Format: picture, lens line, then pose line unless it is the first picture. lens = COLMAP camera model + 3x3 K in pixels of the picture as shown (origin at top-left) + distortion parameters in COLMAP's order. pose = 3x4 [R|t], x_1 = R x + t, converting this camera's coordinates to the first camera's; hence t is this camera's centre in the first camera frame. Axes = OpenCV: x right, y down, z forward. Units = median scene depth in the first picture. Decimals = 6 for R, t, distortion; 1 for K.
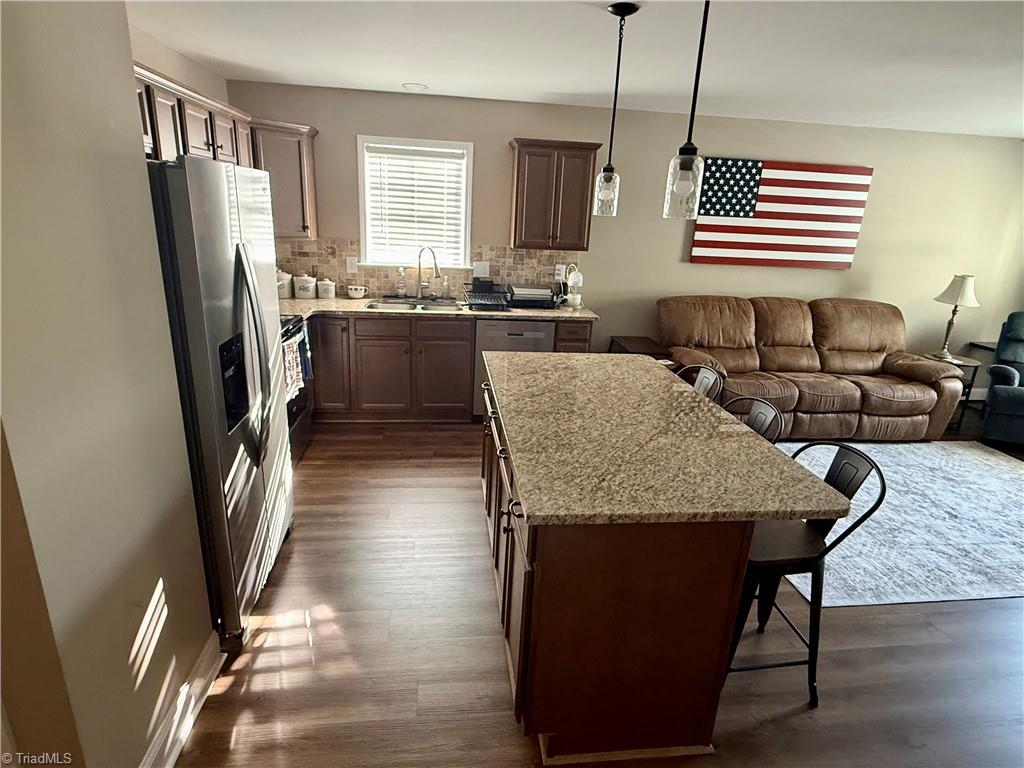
lens RADIAL K [[562.9, 0, 510.5], [0, 562.9, 385.4], [0, 0, 1]] dist [-0.000990, 0.000816]
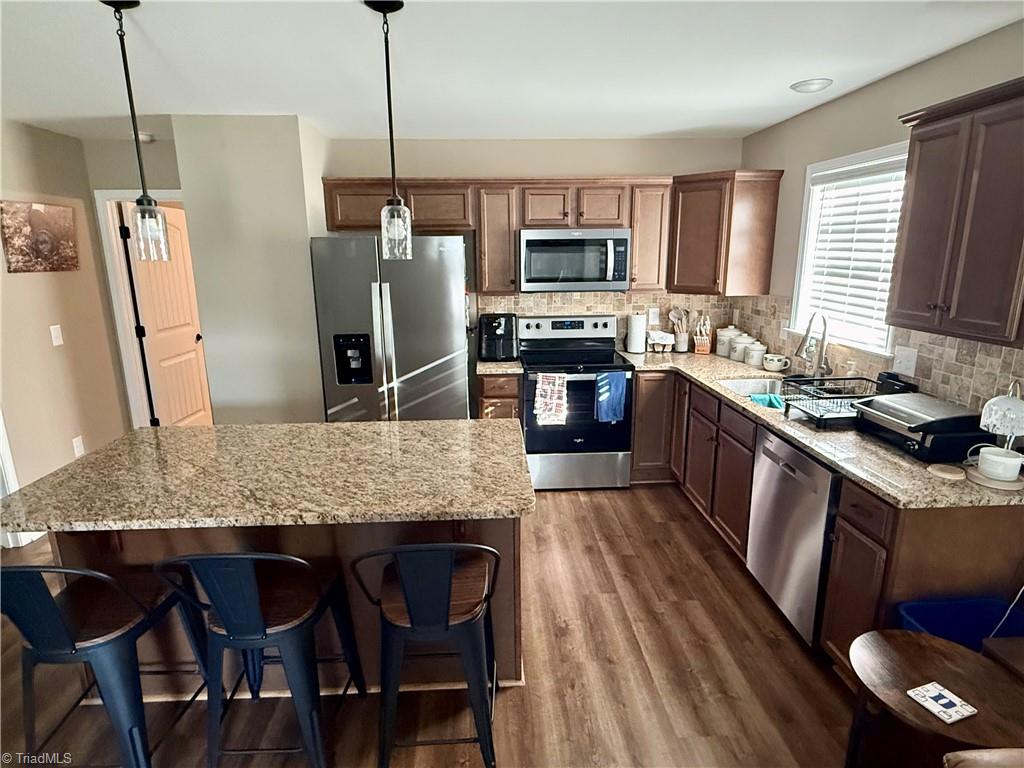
lens RADIAL K [[561.4, 0, 512.0], [0, 561.4, 384.0], [0, 0, 1]] dist [0.004234, 0.000693]
pose [[-0.070771, 0.186487, -0.979905, 0.547511], [-0.291611, 0.935584, 0.199113, -0.194659], [0.953915, 0.299843, -0.011830, 0.690407]]
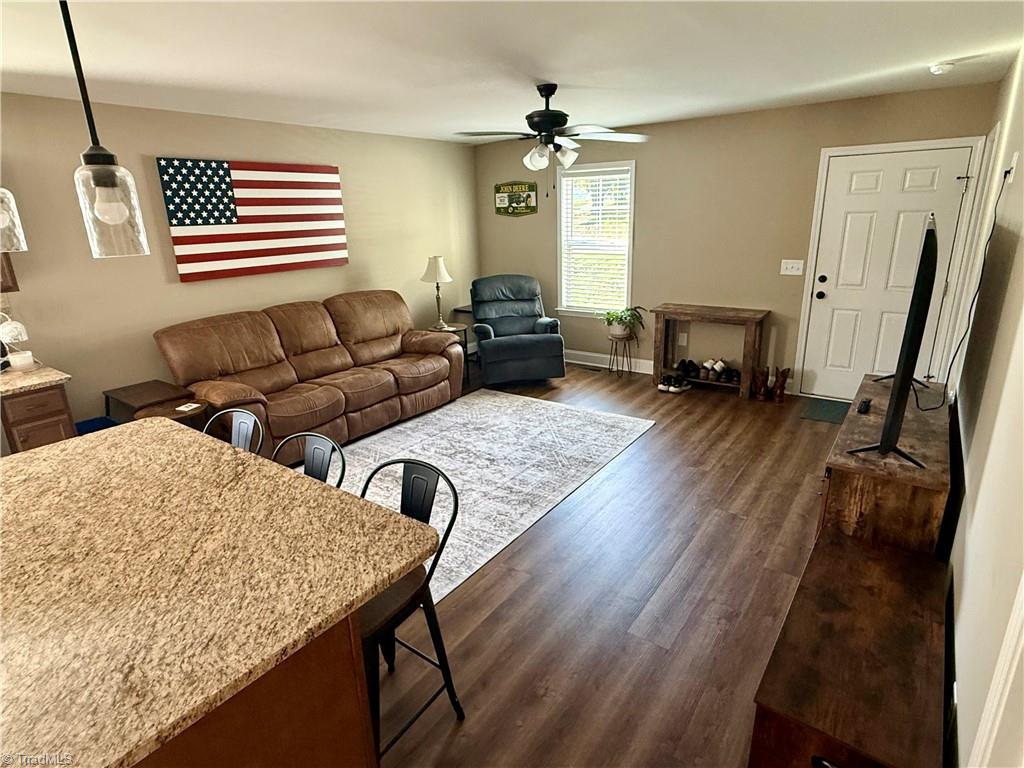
lens RADIAL K [[562.9, 0, 510.5], [0, 562.9, 385.4], [0, 0, 1]] dist [-0.000990, 0.000816]
pose [[0.678220, -0.282286, 0.678478, 0.043004], [0.278594, 0.953124, 0.118066, -0.036486], [-0.680002, 0.108945, 0.725071, 0.075814]]
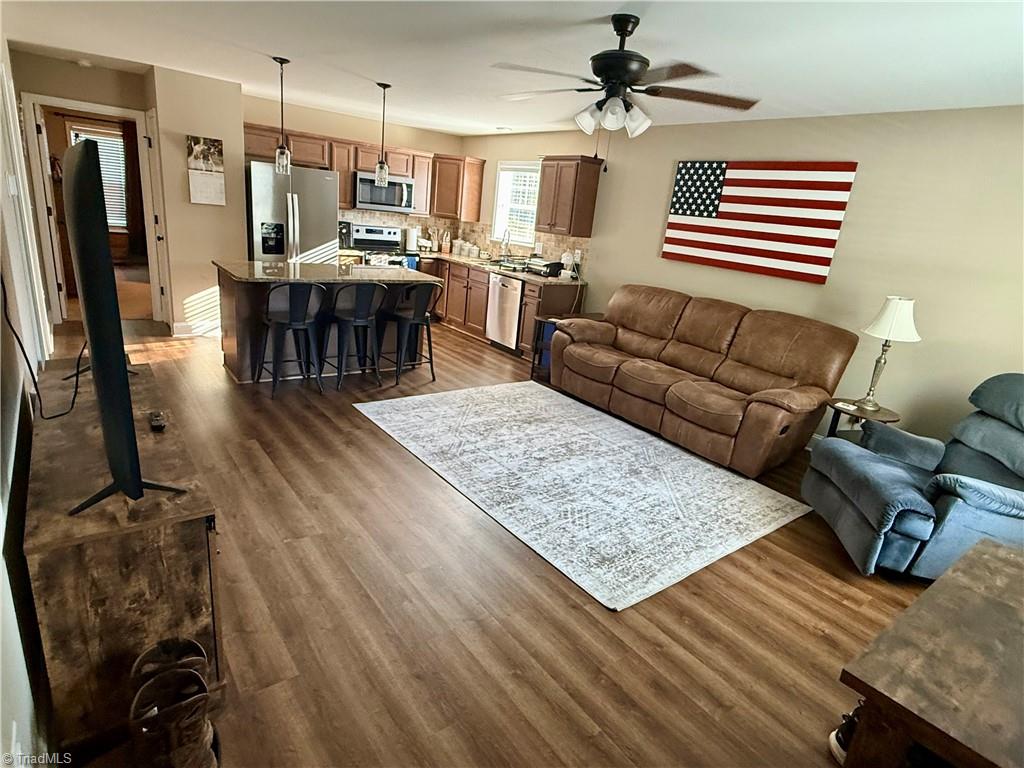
lens RADIAL K [[562.9, 0, 510.5], [0, 562.9, 385.4], [0, 0, 1]] dist [-0.000990, 0.000816]
pose [[0.505301, 0.262106, -0.822175, 1.252636], [-0.333030, 0.938178, 0.094410, 0.009370], [0.796092, 0.226103, 0.561351, 0.233804]]
